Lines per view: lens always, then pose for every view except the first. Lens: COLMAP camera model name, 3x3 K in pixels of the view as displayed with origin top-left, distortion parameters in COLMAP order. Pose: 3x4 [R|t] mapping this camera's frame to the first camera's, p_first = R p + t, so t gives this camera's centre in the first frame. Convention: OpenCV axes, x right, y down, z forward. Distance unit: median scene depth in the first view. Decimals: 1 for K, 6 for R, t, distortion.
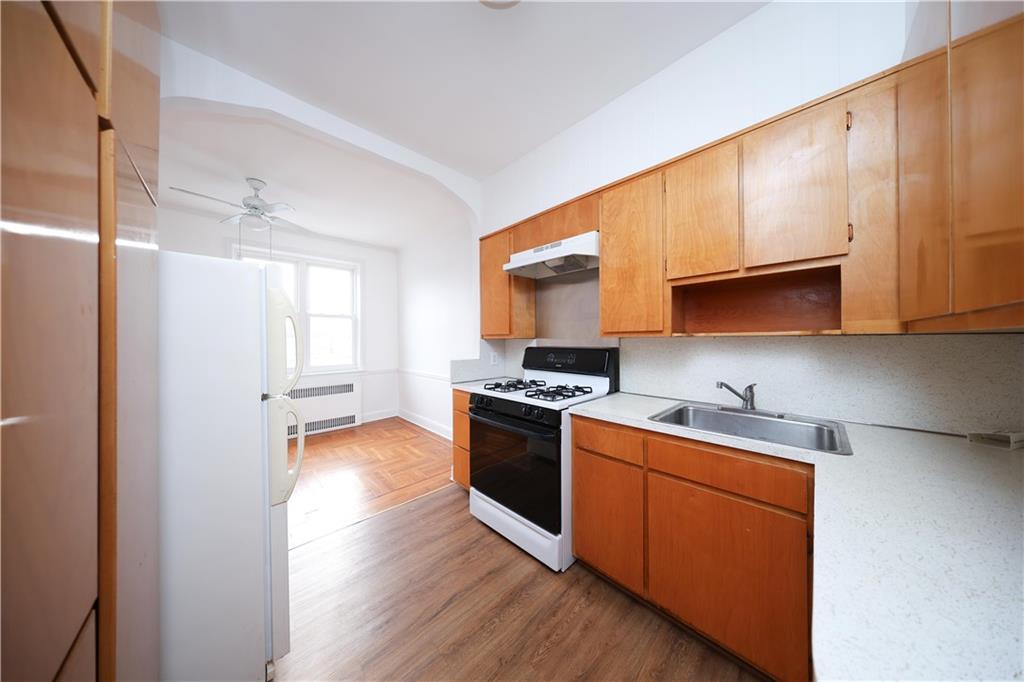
lens RADIAL K [[299.3, 0, 508.5], [0, 299.3, 343.2], [0, 0, 1]] dist [0.005514, -0.000169]
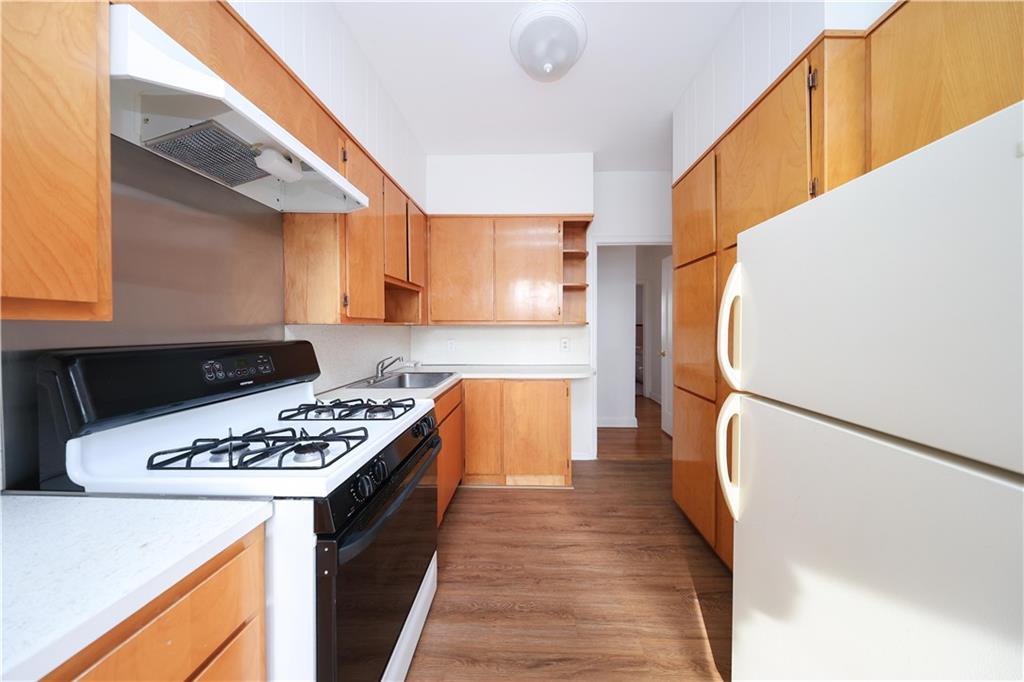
lens RADIAL K [[299.3, 0, 517.8], [0, 299.3, 335.4], [0, 0, 1]] dist [0.005514, -0.000169]
pose [[-0.700345, -0.004931, 0.713788, -0.764384], [-0.000706, 0.999980, 0.006216, -0.004900], [-0.713804, 0.003849, -0.700335, 1.706764]]
